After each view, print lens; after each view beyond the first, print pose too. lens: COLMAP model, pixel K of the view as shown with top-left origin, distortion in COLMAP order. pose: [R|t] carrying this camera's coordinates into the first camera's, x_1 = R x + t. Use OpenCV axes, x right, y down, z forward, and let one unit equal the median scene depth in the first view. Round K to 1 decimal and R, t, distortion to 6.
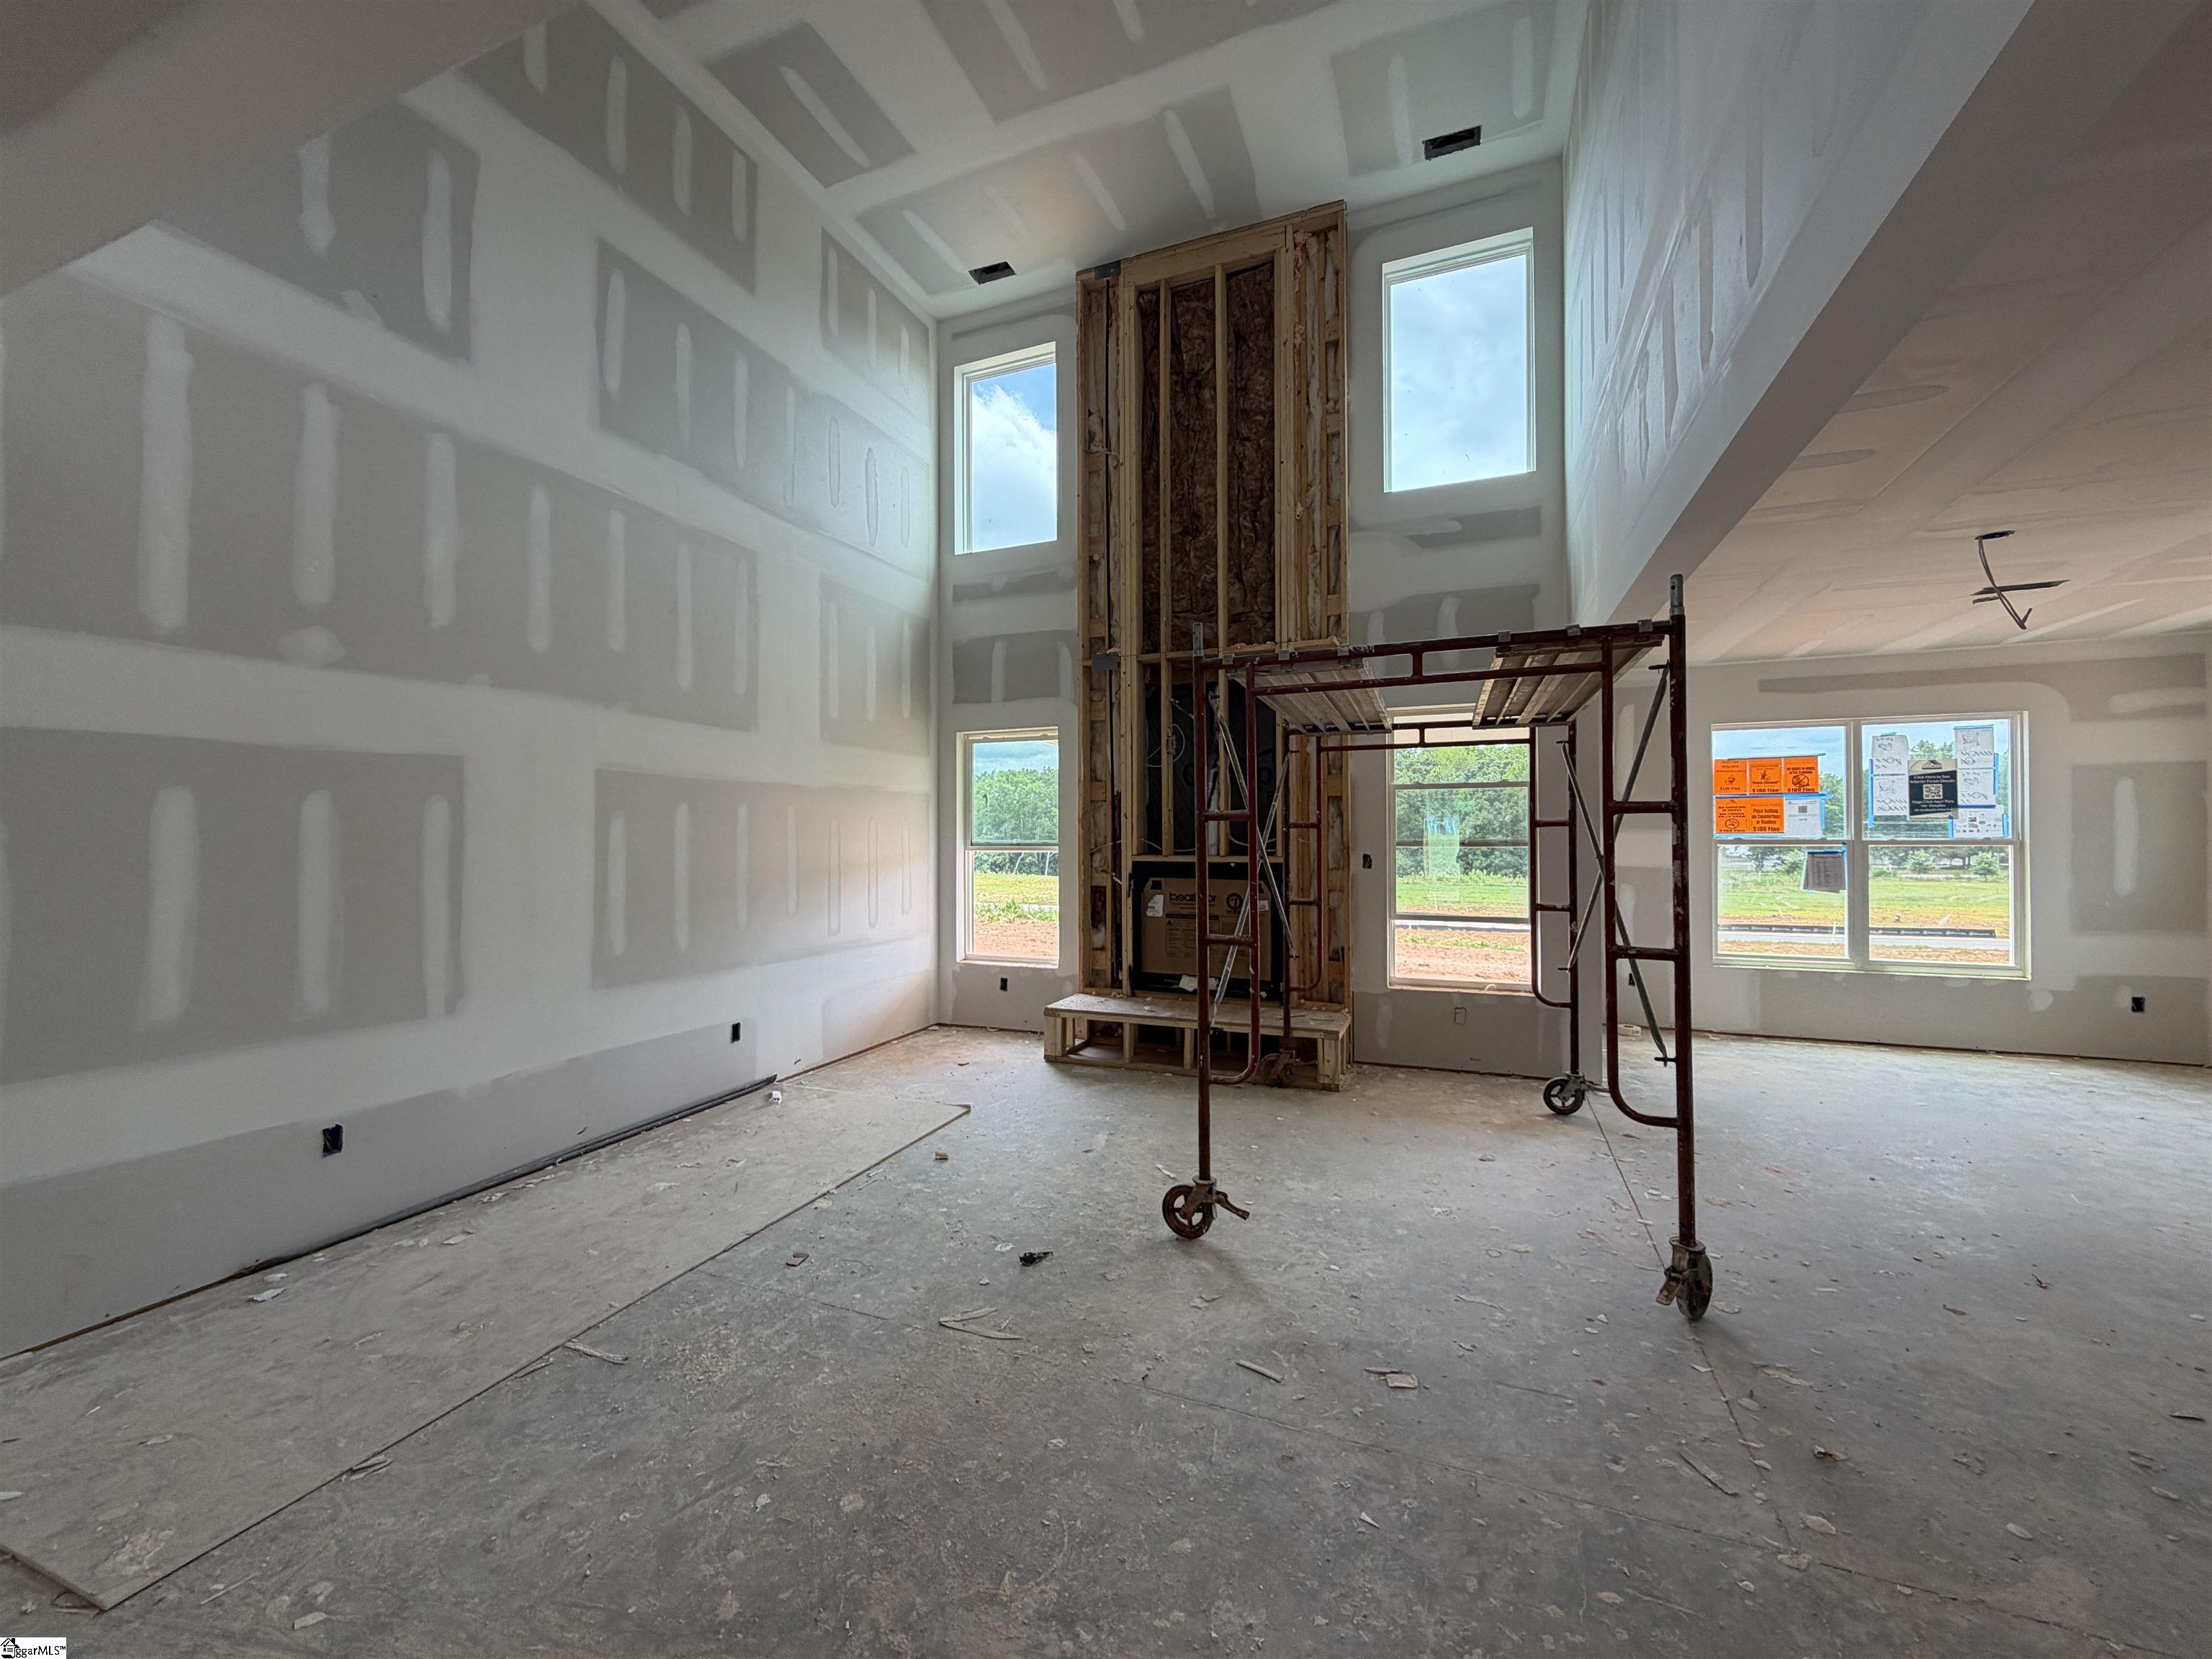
lens RADIAL K [[883.8, 0, 1106.0], [0, 883.8, 829.5], [0, 0, 1]] dist [0.000581, 0.000622]
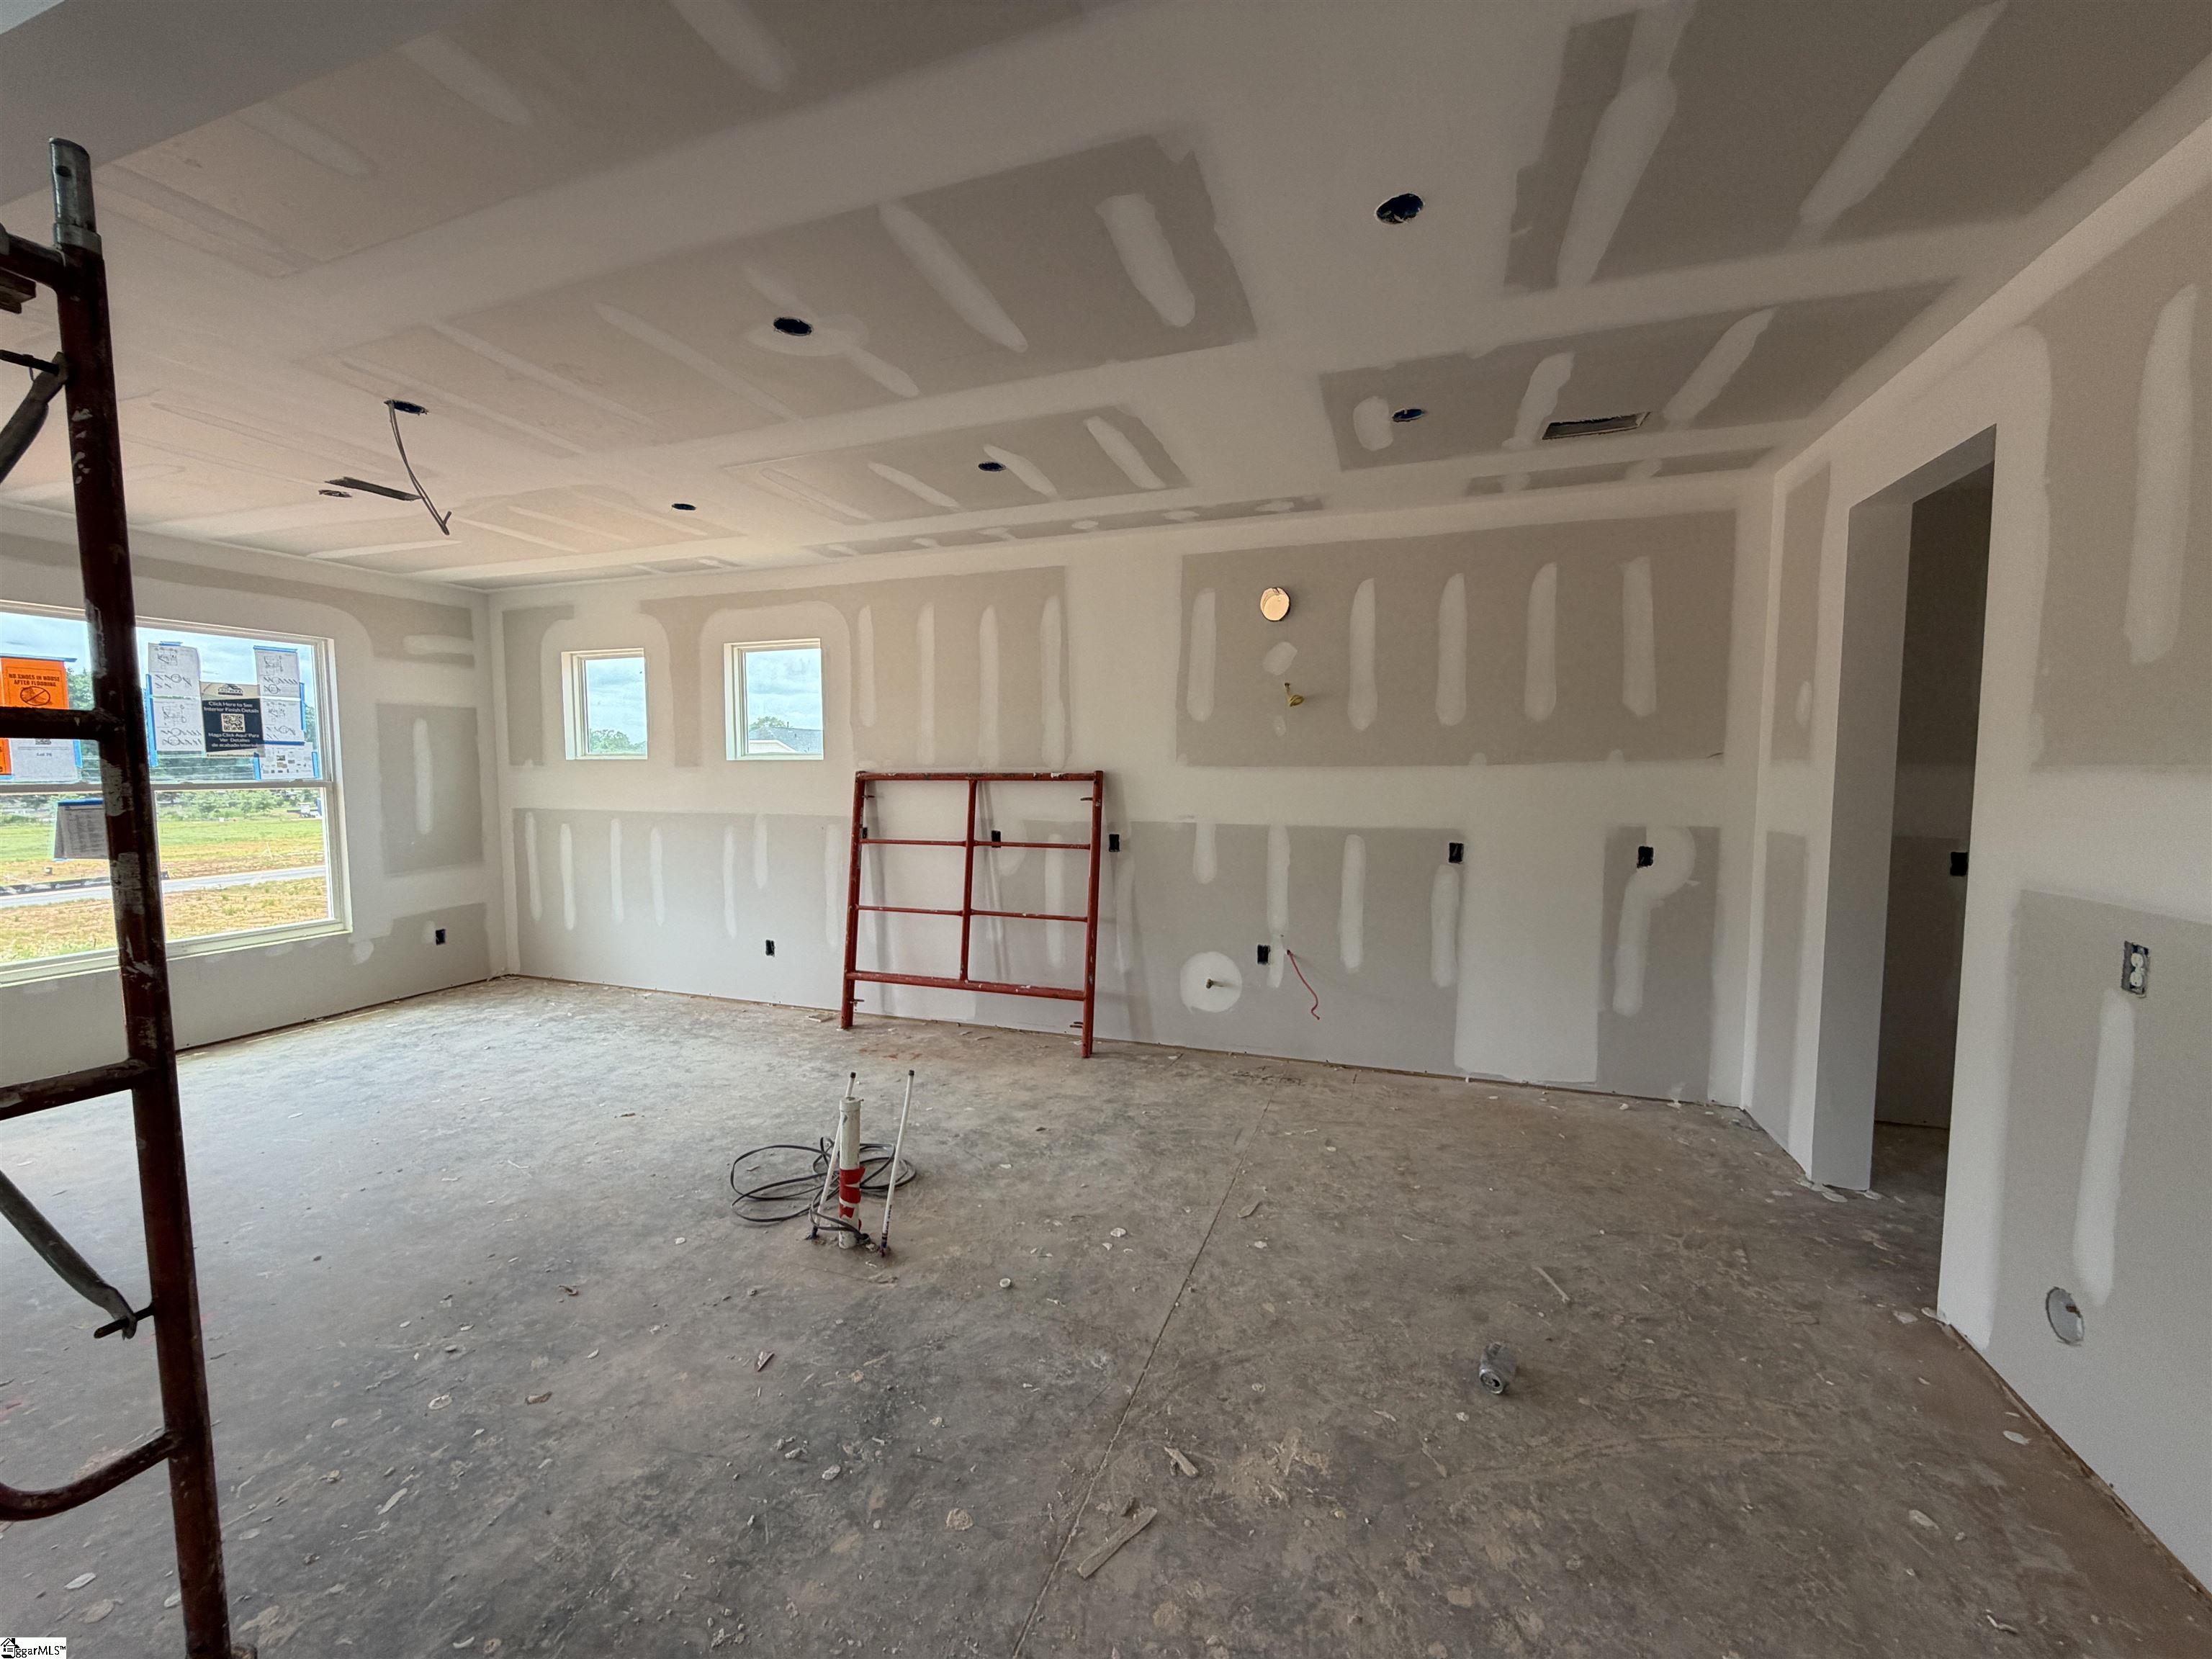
lens RADIAL K [[883.8, 0, 1106.0], [0, 883.8, 829.5], [0, 0, 1]] dist [0.000581, 0.000622]
pose [[-0.041194, -0.067955, 0.996838, 0.092424], [-0.002984, 0.997688, 0.067890, -0.002942], [-0.999147, -0.000178, -0.041301, 0.247034]]
